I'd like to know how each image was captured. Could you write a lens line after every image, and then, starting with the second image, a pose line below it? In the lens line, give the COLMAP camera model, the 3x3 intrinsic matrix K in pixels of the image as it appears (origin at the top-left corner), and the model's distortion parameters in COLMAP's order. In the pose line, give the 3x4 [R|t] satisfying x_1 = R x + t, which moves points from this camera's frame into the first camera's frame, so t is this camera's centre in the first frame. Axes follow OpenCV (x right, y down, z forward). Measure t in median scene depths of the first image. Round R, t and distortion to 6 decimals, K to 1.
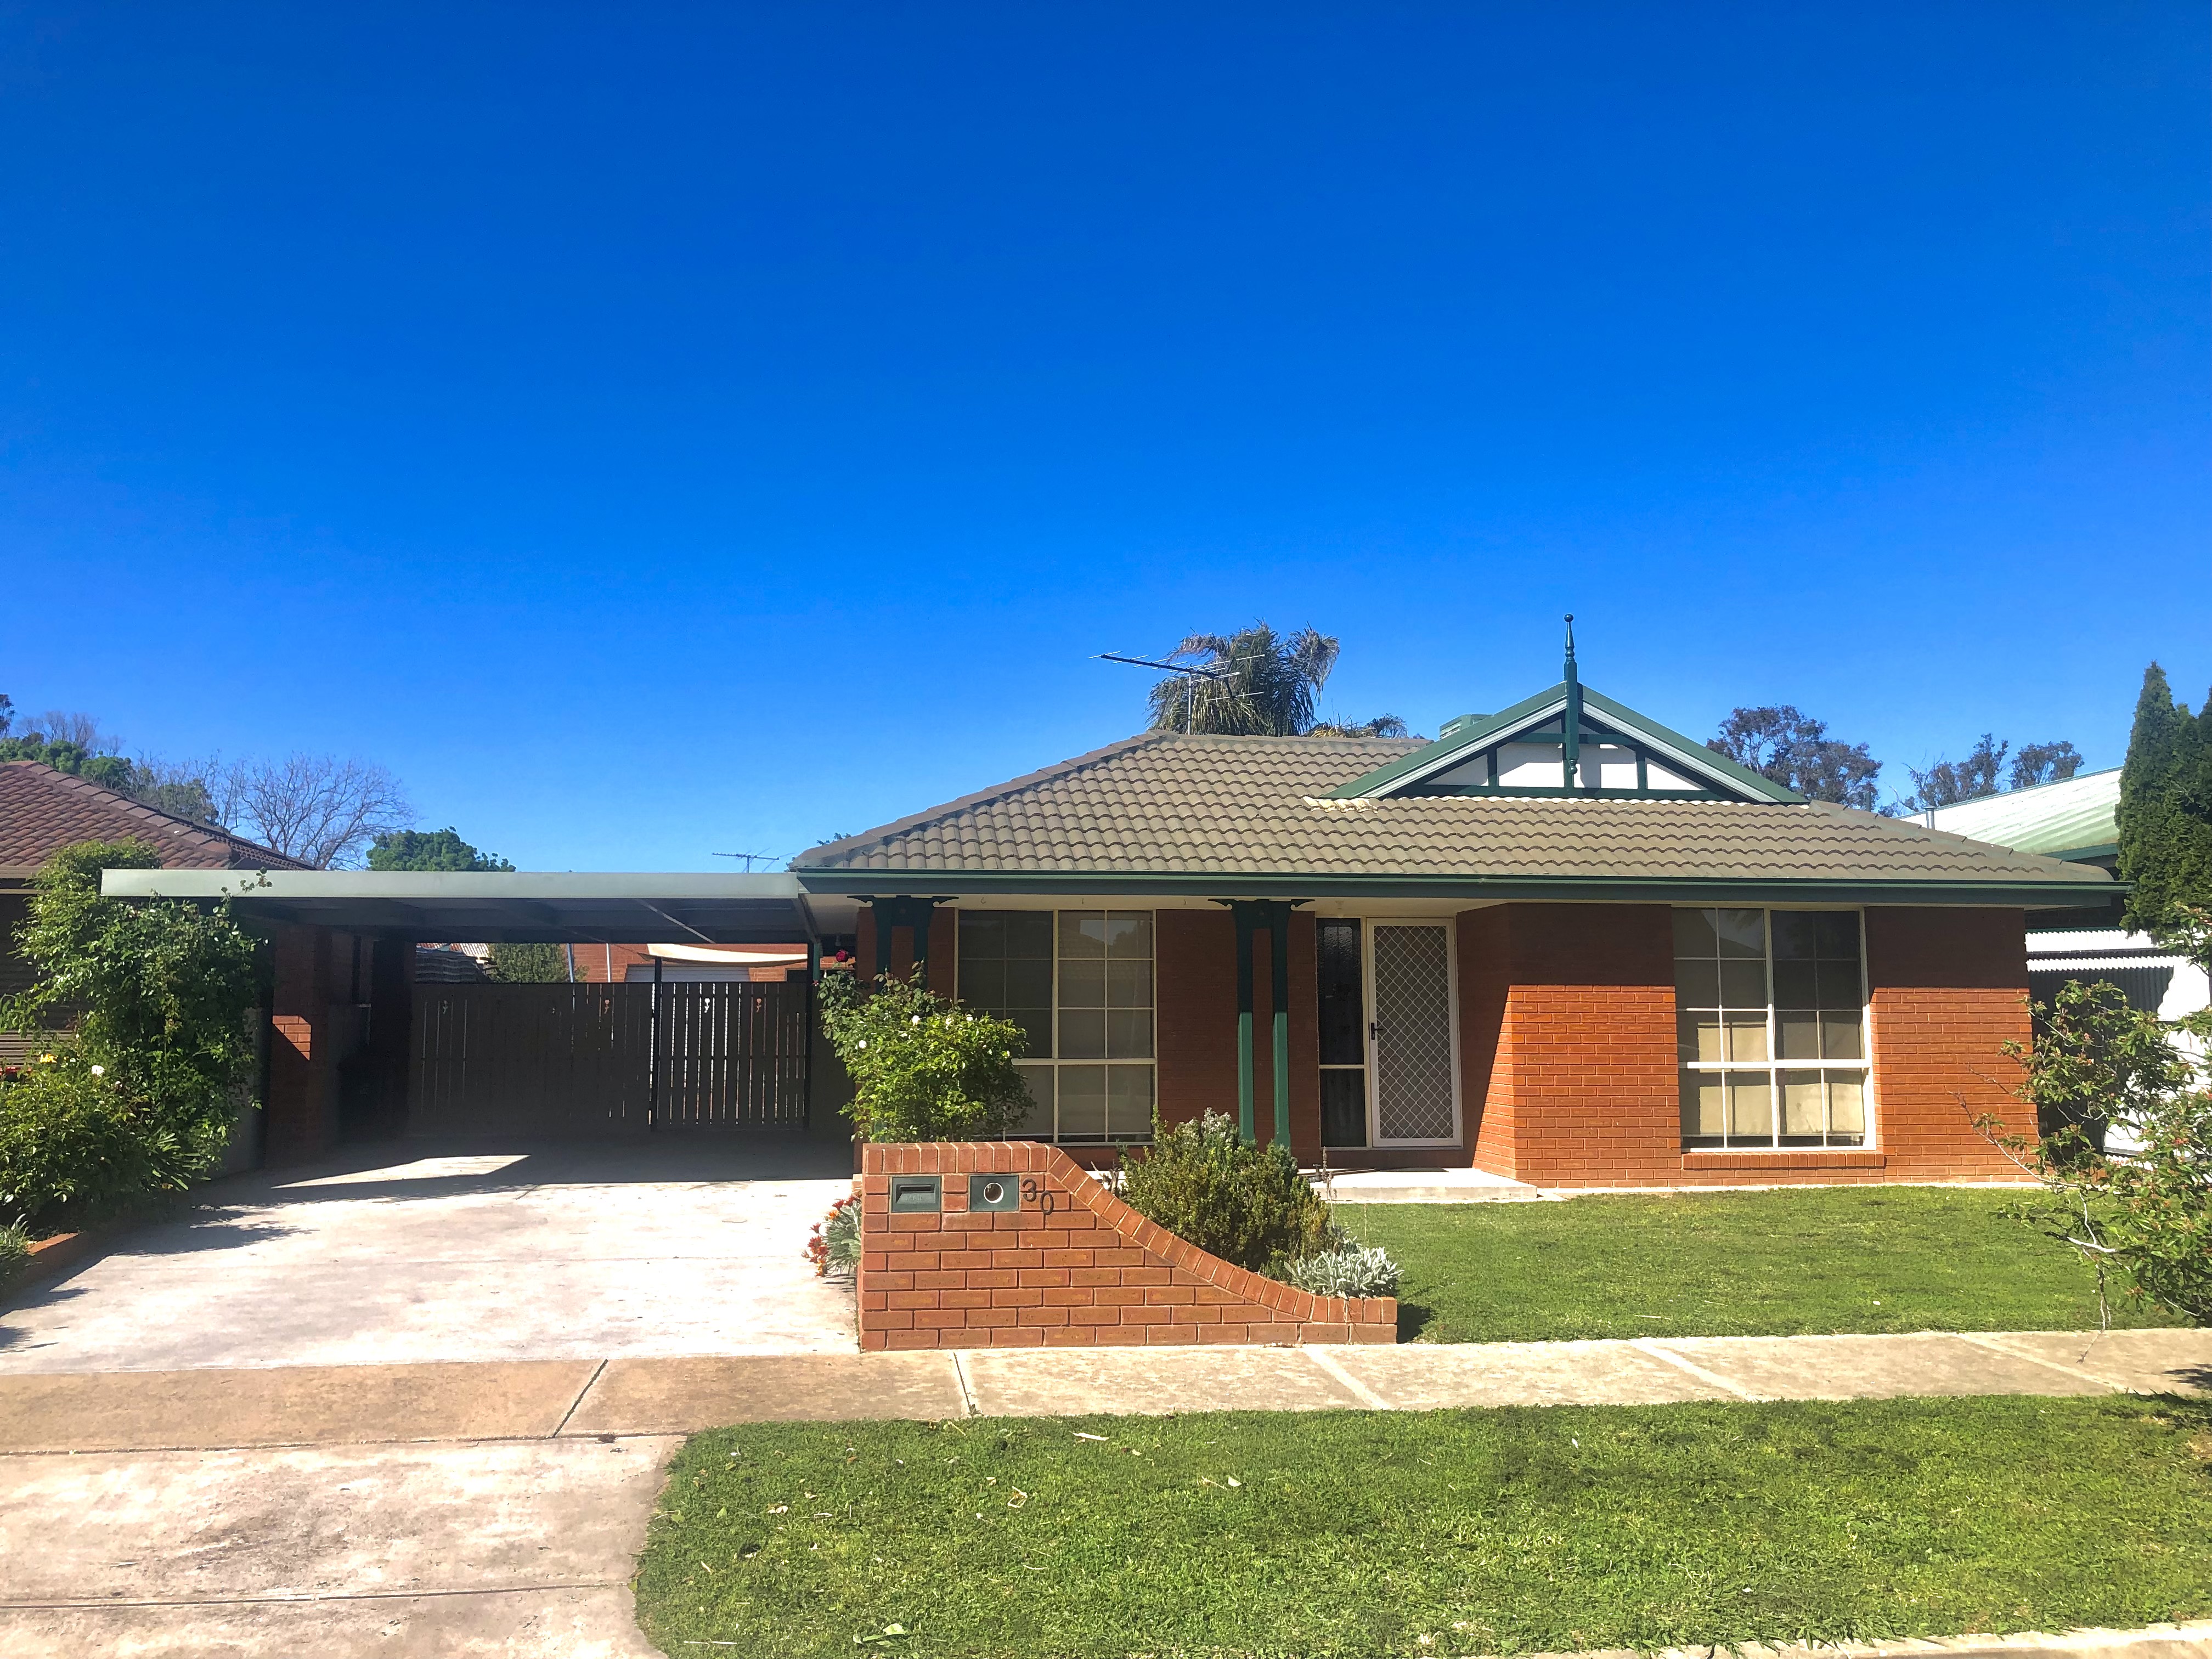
lens RADIAL K [[1835.3, 0, 1072.6], [0, 1835.3, 791.0], [0, 0, 1]] dist [0.031125, -0.033106]
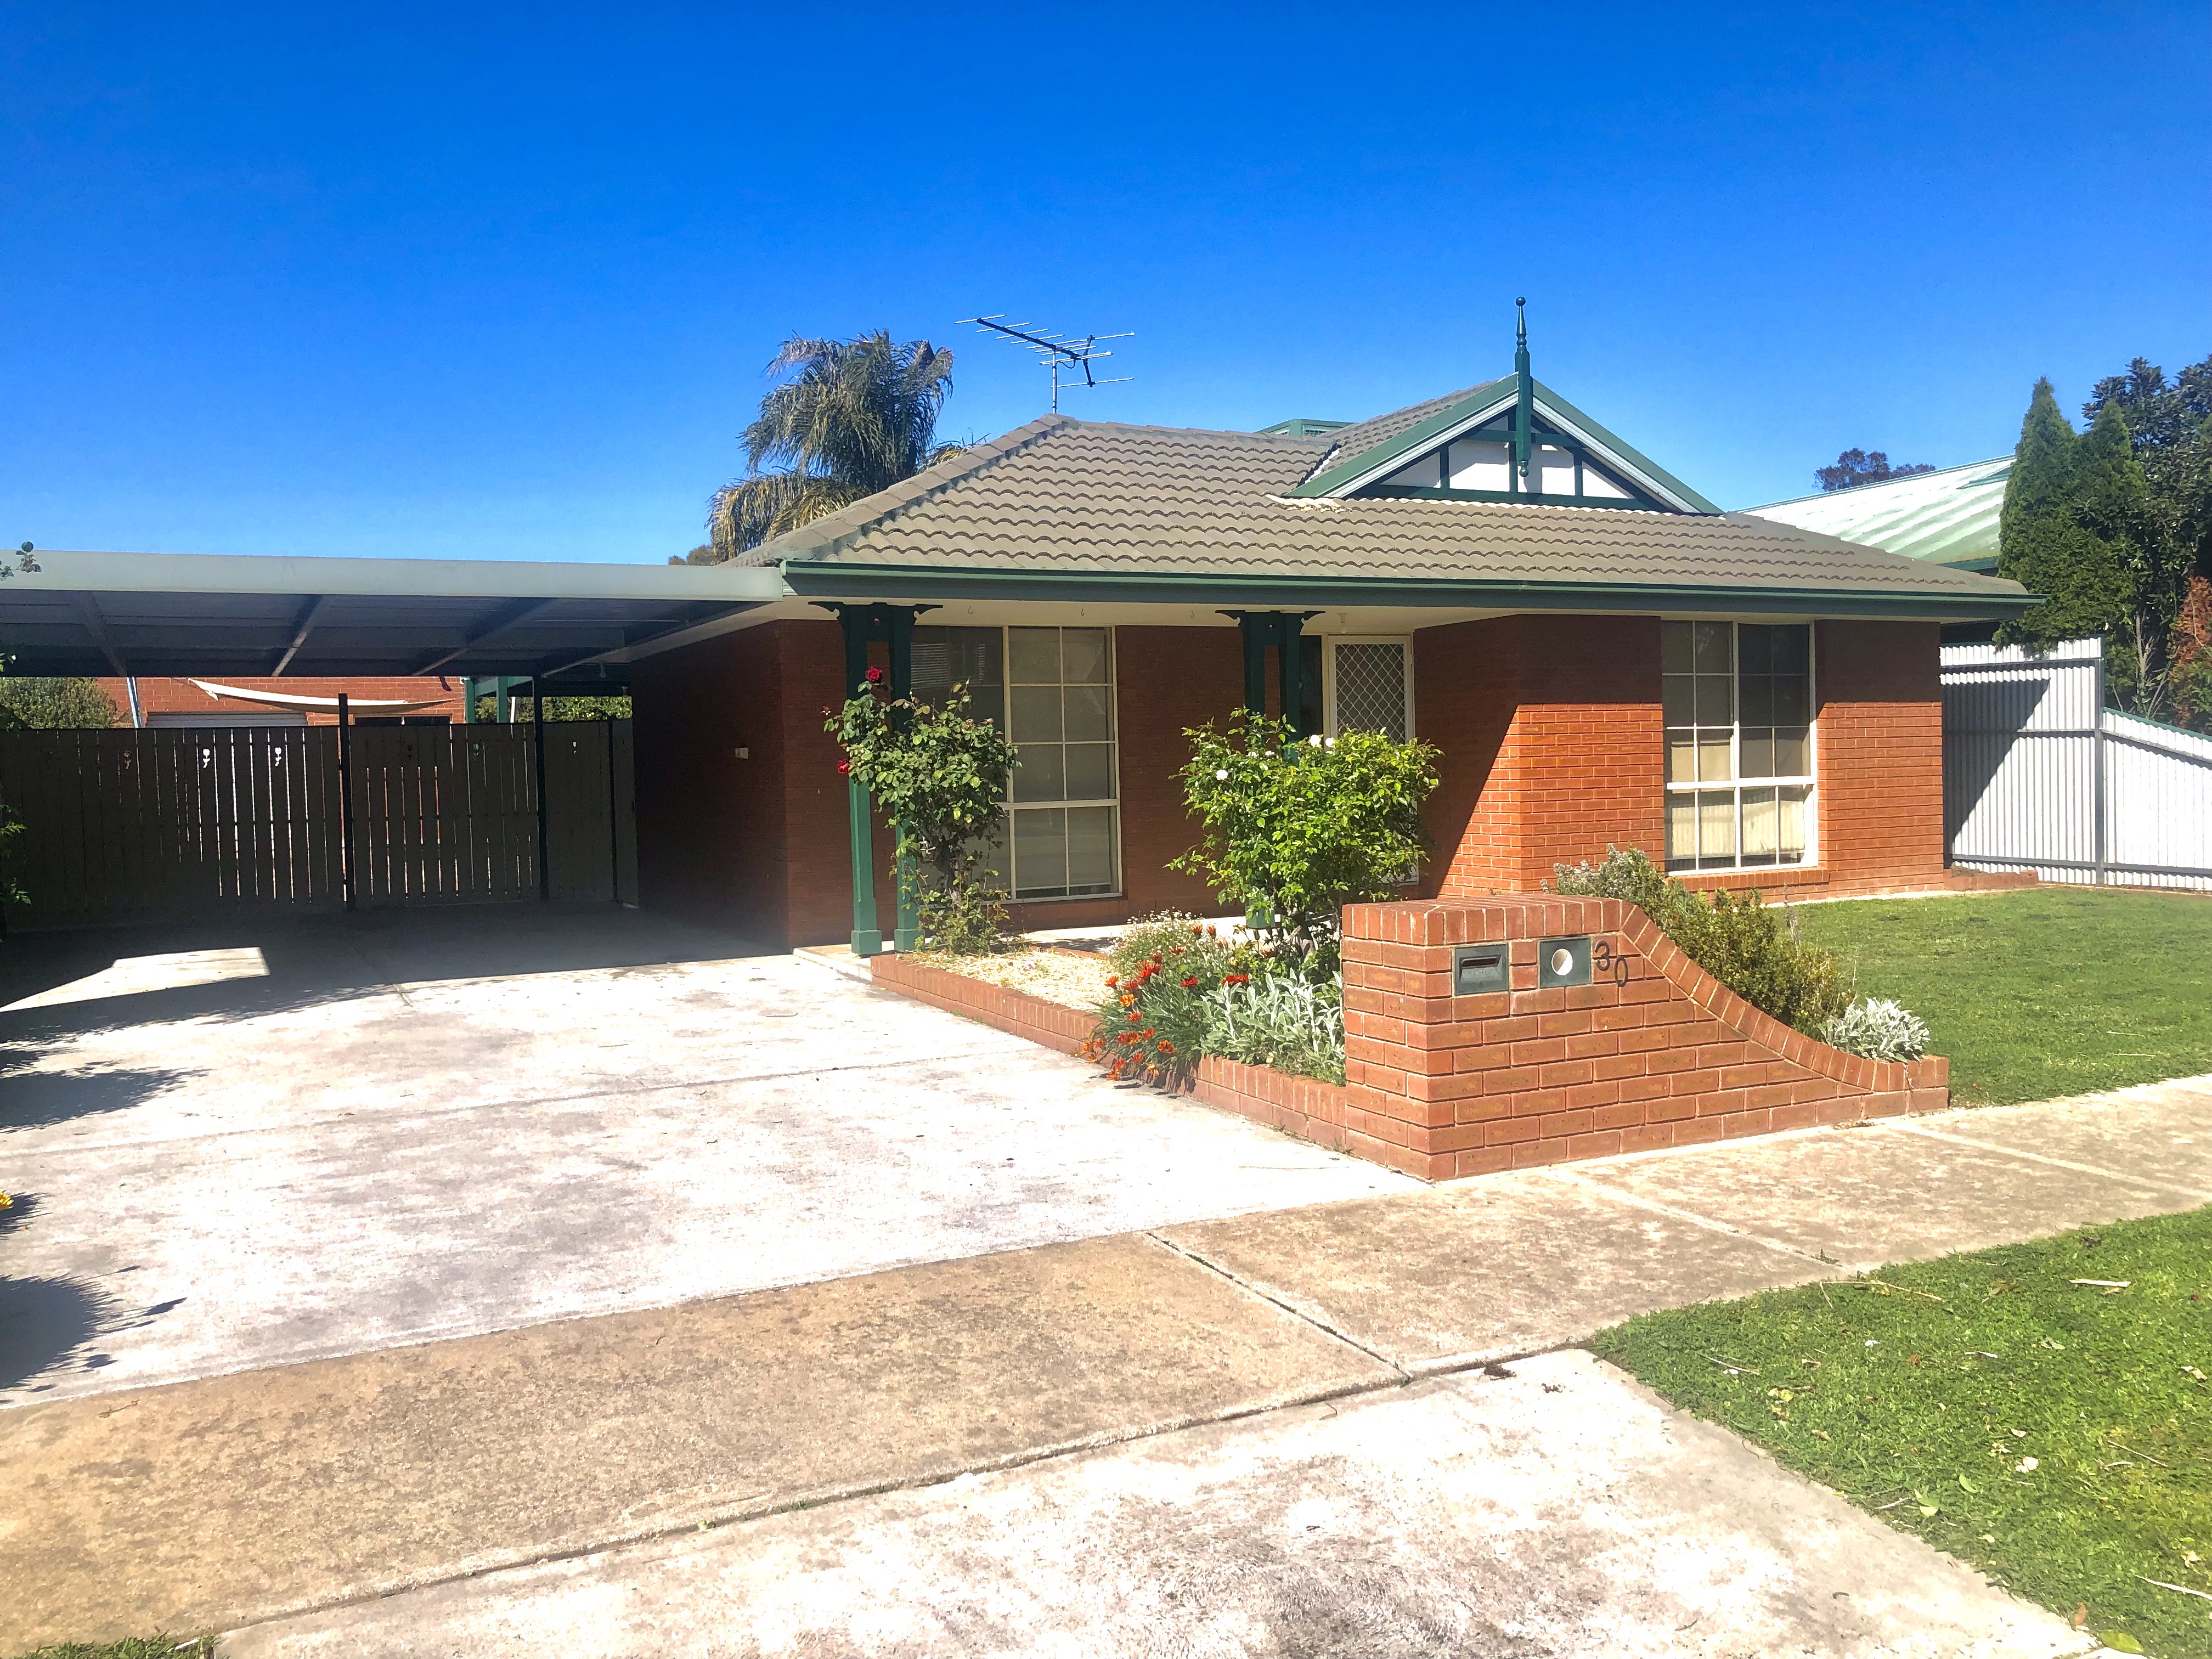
lens RADIAL K [[1835.3, 0, 1105.9], [0, 1835.3, 827.2], [0, 0, 1]] dist [0.031125, -0.033106]
pose [[0.943336, -0.034476, 0.330043, -0.249720], [-0.016993, 0.988265, 0.151804, 0.029620], [-0.331403, -0.148811, 0.931680, 0.202887]]
